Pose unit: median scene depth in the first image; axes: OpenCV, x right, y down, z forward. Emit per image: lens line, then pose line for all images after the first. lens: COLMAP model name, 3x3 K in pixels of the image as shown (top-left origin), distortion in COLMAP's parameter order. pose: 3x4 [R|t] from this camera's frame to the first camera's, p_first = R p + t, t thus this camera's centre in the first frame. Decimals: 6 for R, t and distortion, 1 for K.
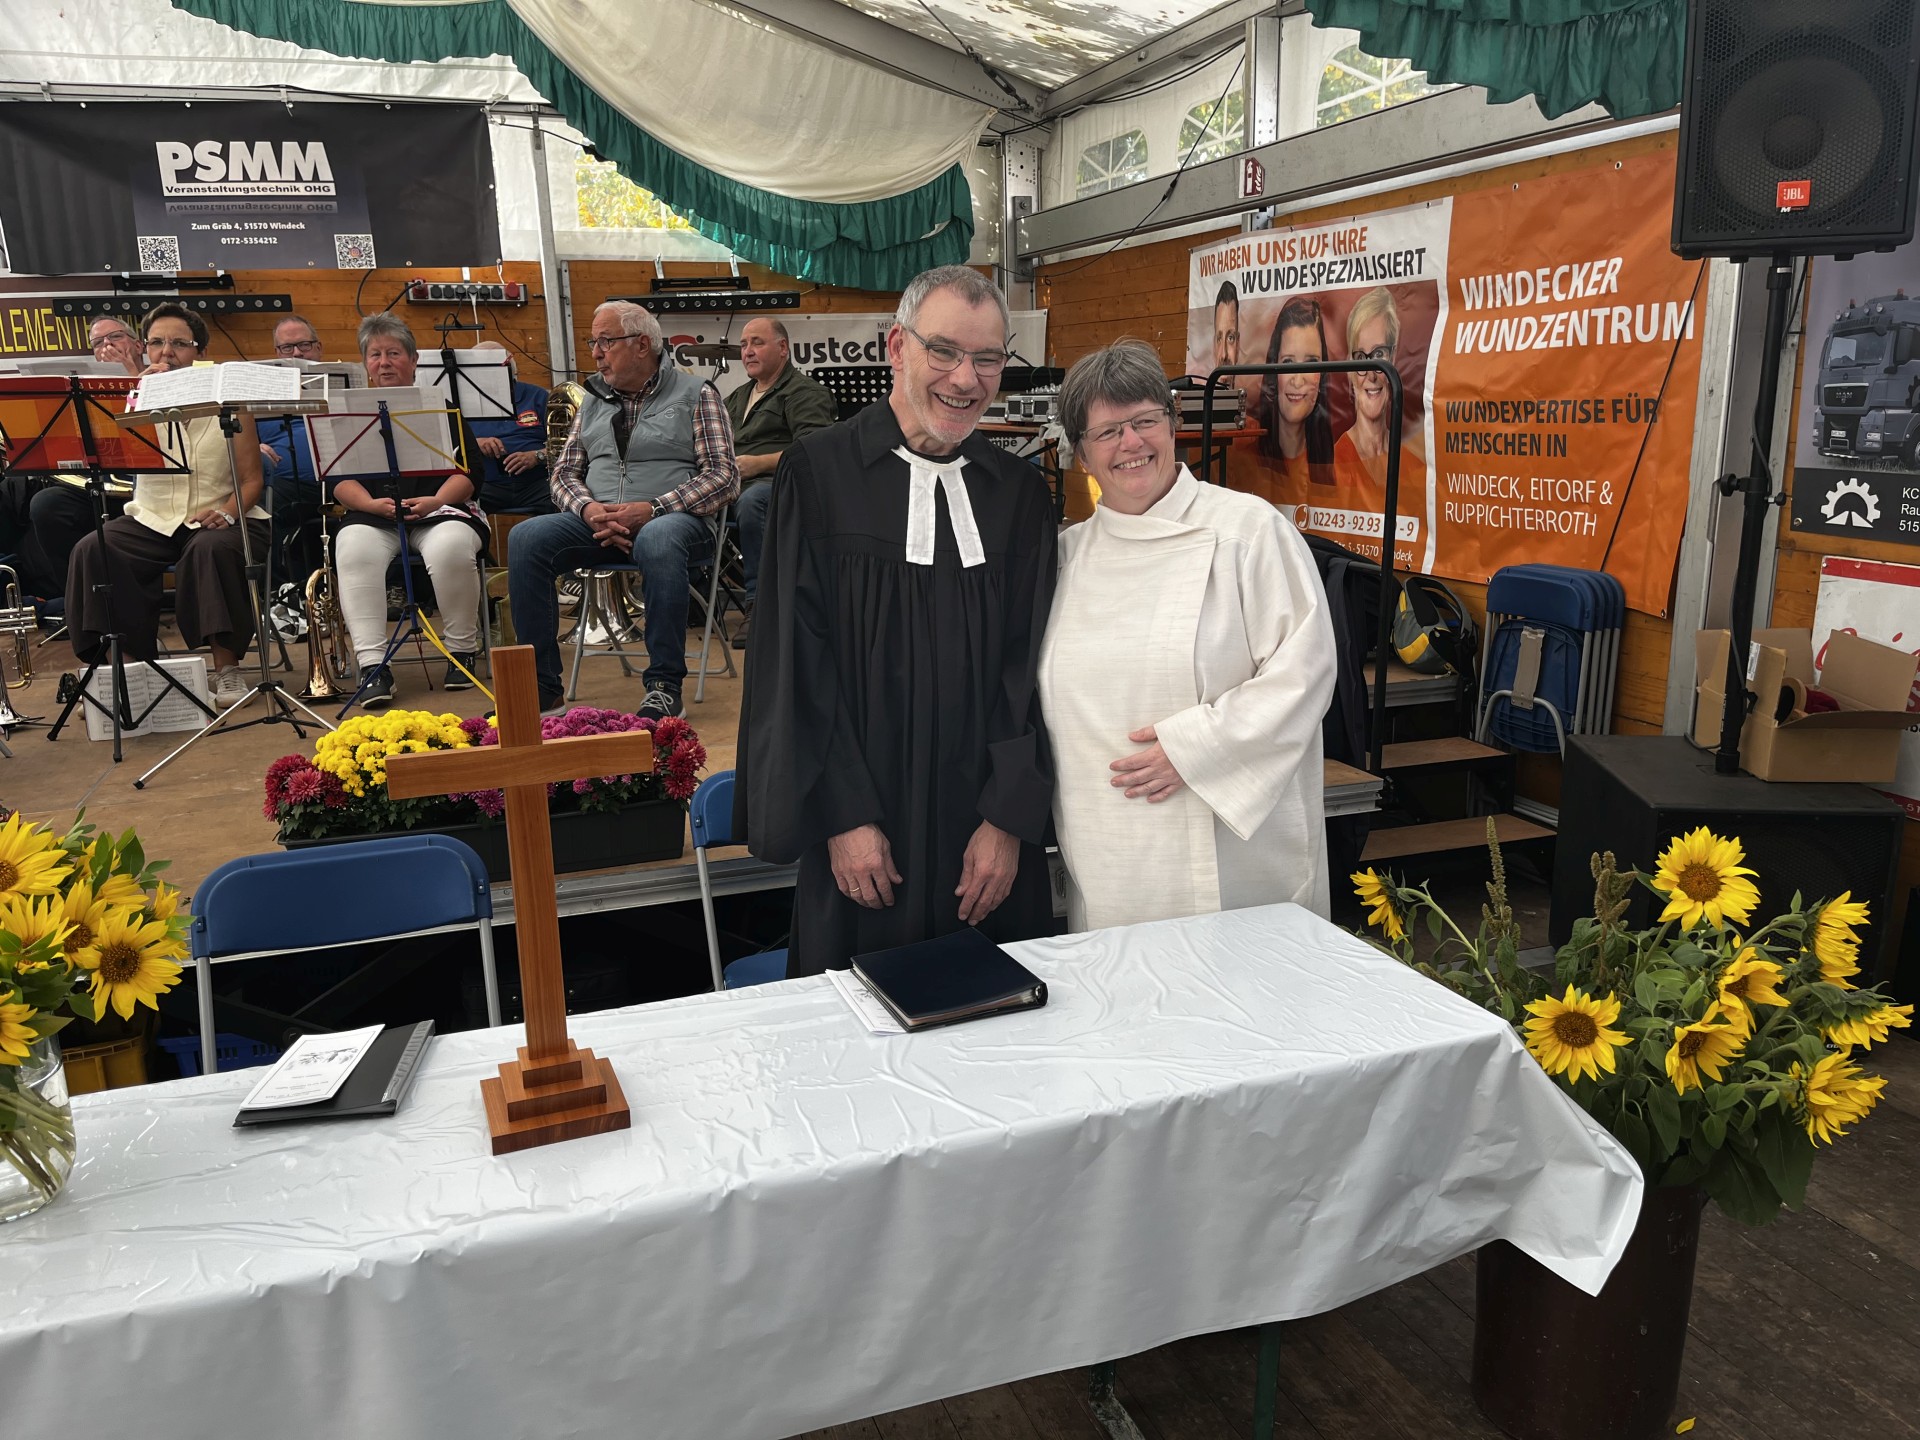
lens RADIAL K [[1436.5, 0, 964.4], [0, 1436.5, 739.5], [0, 0, 1]] dist [0.067340, -0.095190]
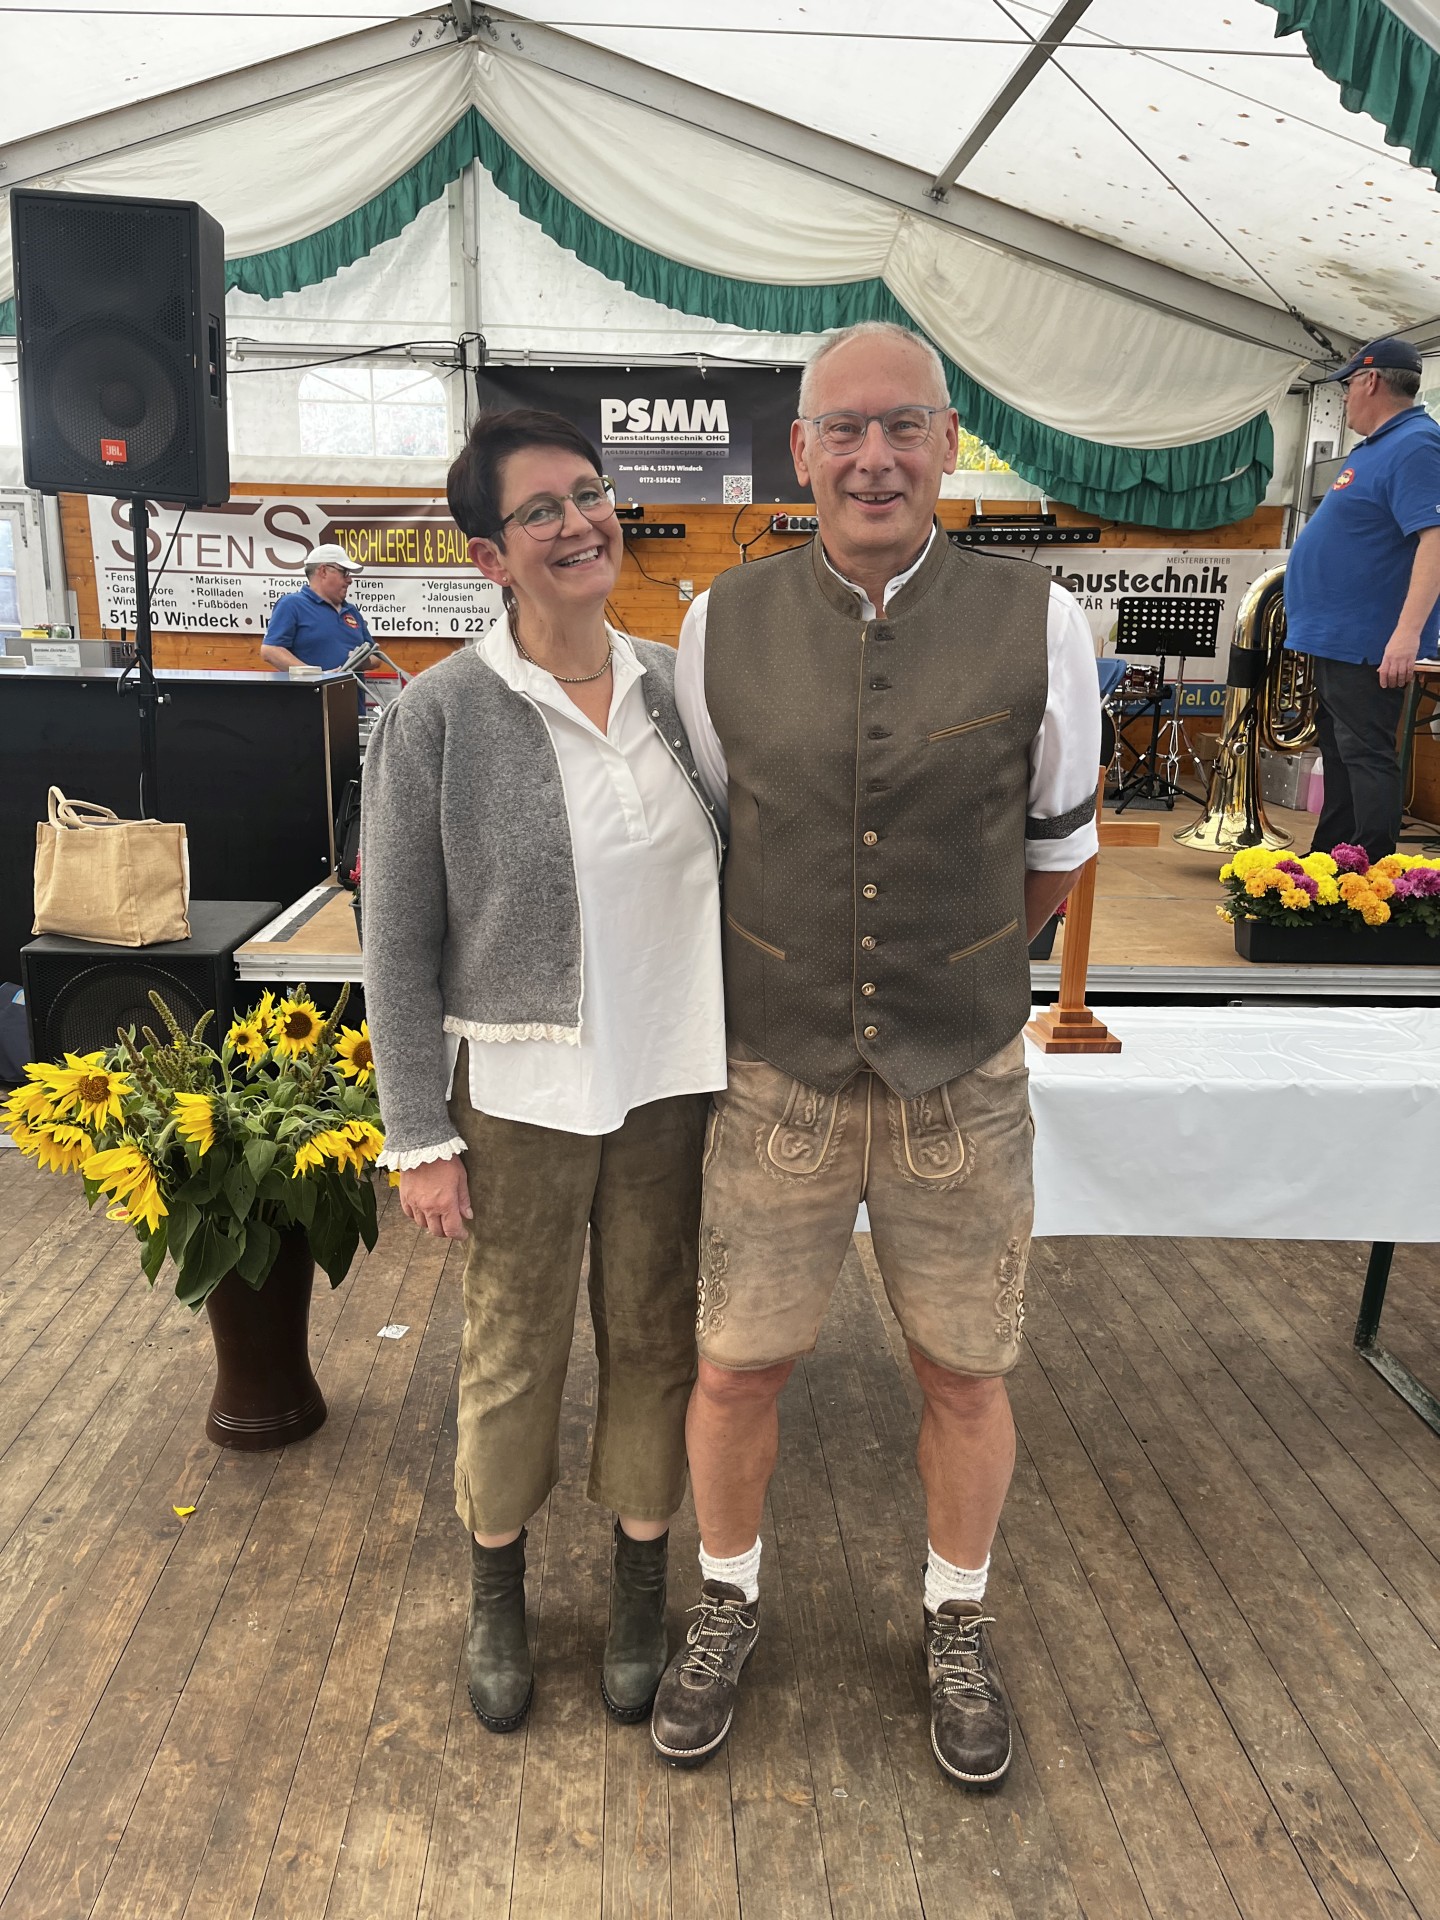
lens RADIAL K [[1443.7, 0, 718.7], [0, 1443.7, 982.6], [0, 0, 1]] dist [0.062529, -0.082881]
pose [[0.954540, 0.111973, -0.276254, -0.067852], [-0.108317, 0.993708, 0.028508, 0.057954], [0.277707, 0.002711, 0.960662, -0.239353]]
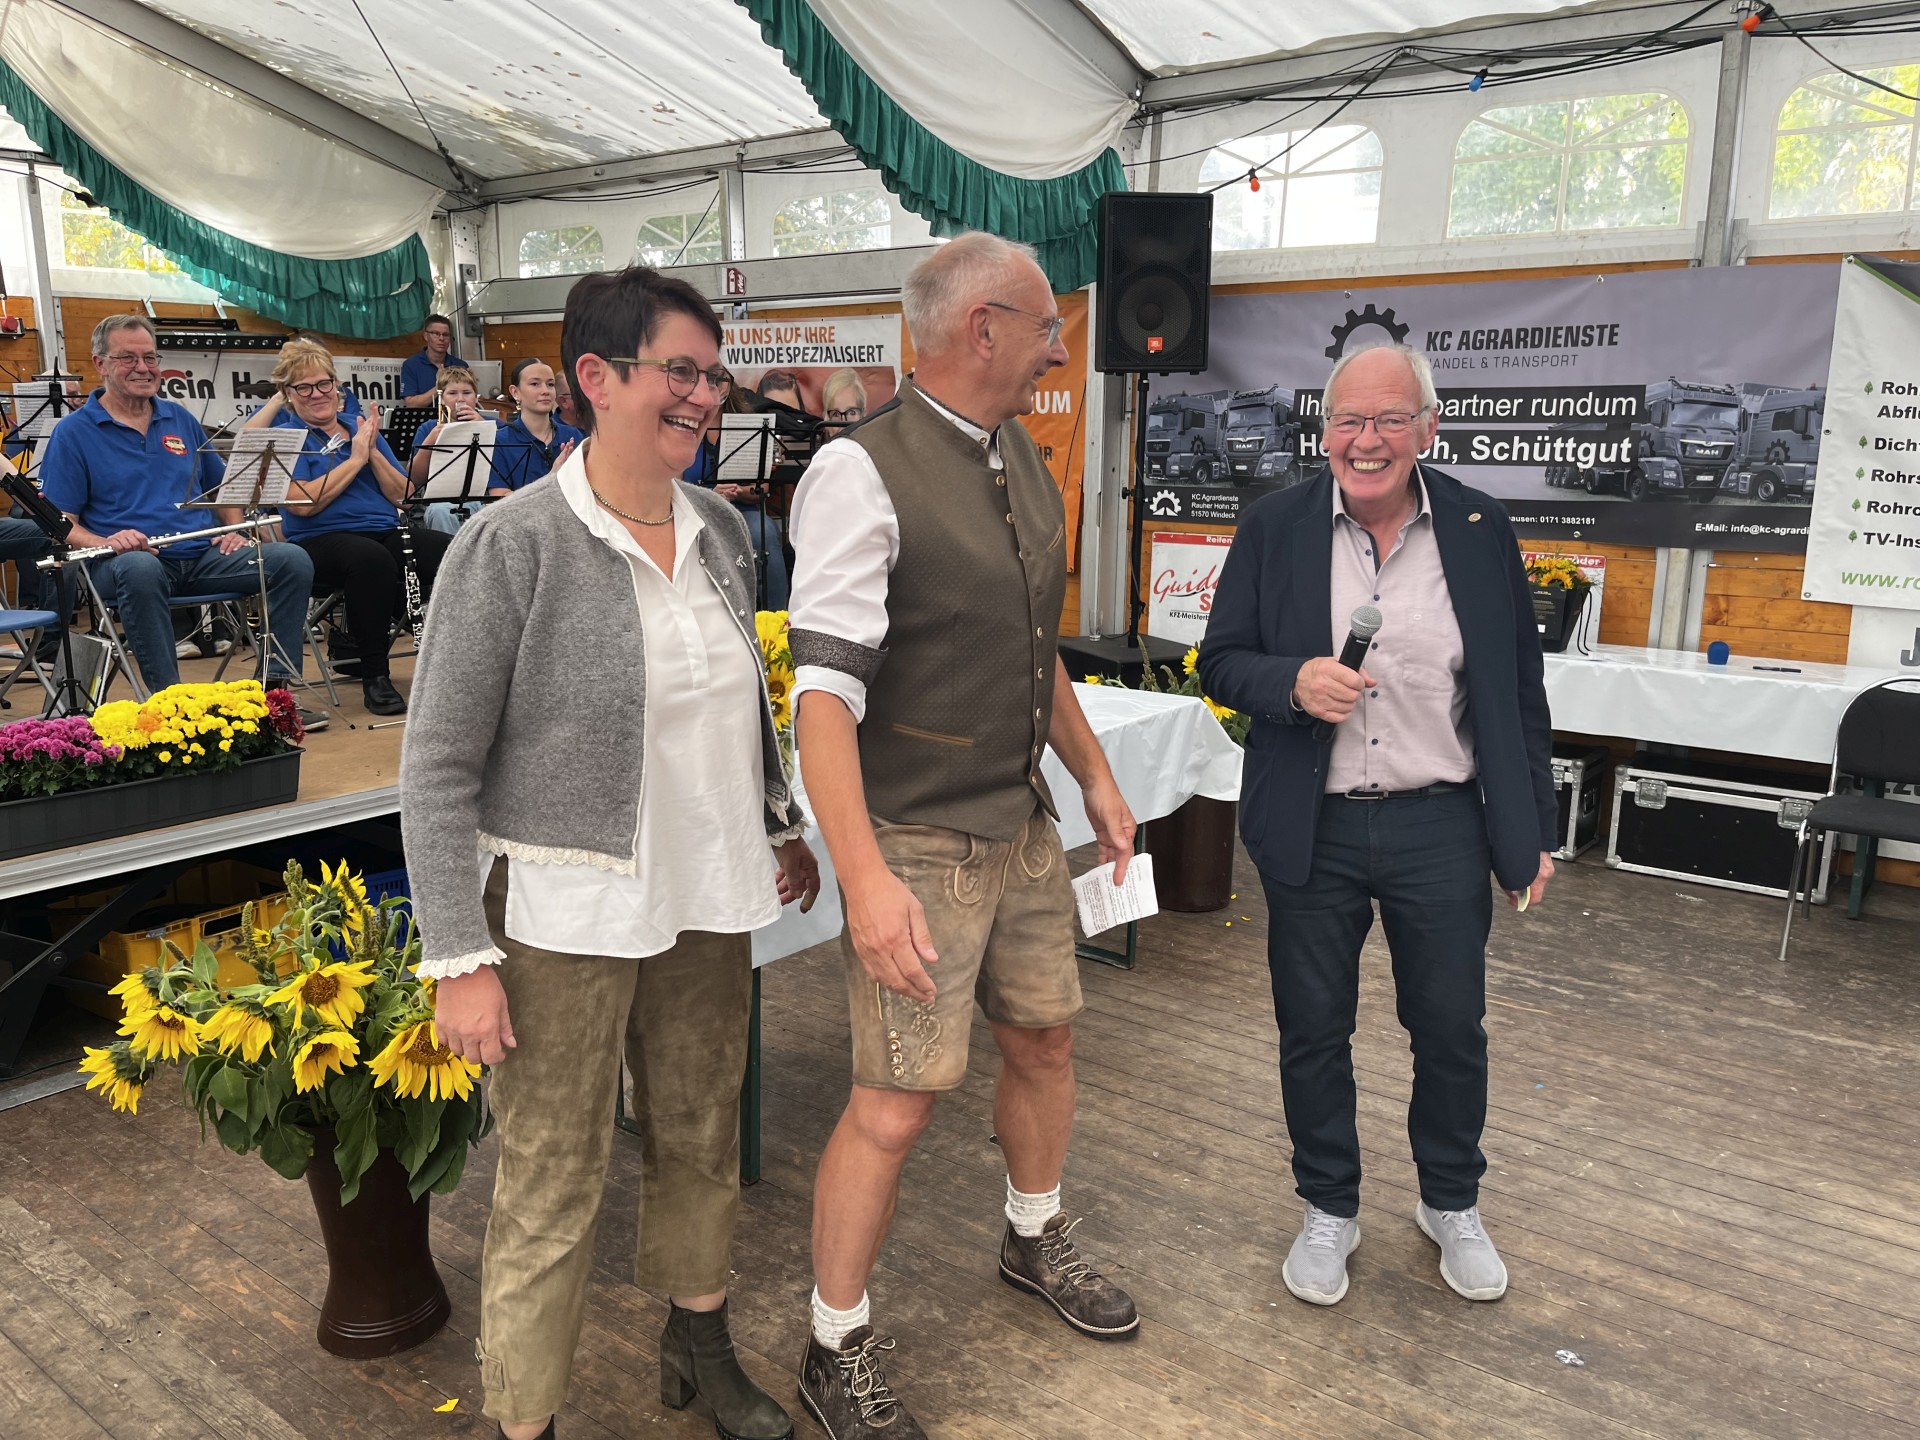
lens RADIAL K [[1456.5, 0, 950.9], [0, 1456.5, 730.6], [0, 0, 1]] dist [0.061216, -0.090567]
pose [[0.845186, -0.087006, 0.527343, -0.452577], [0.105750, 0.994378, -0.005425, 0.077752], [-0.523906, 0.060352, 0.849635, -0.309366]]
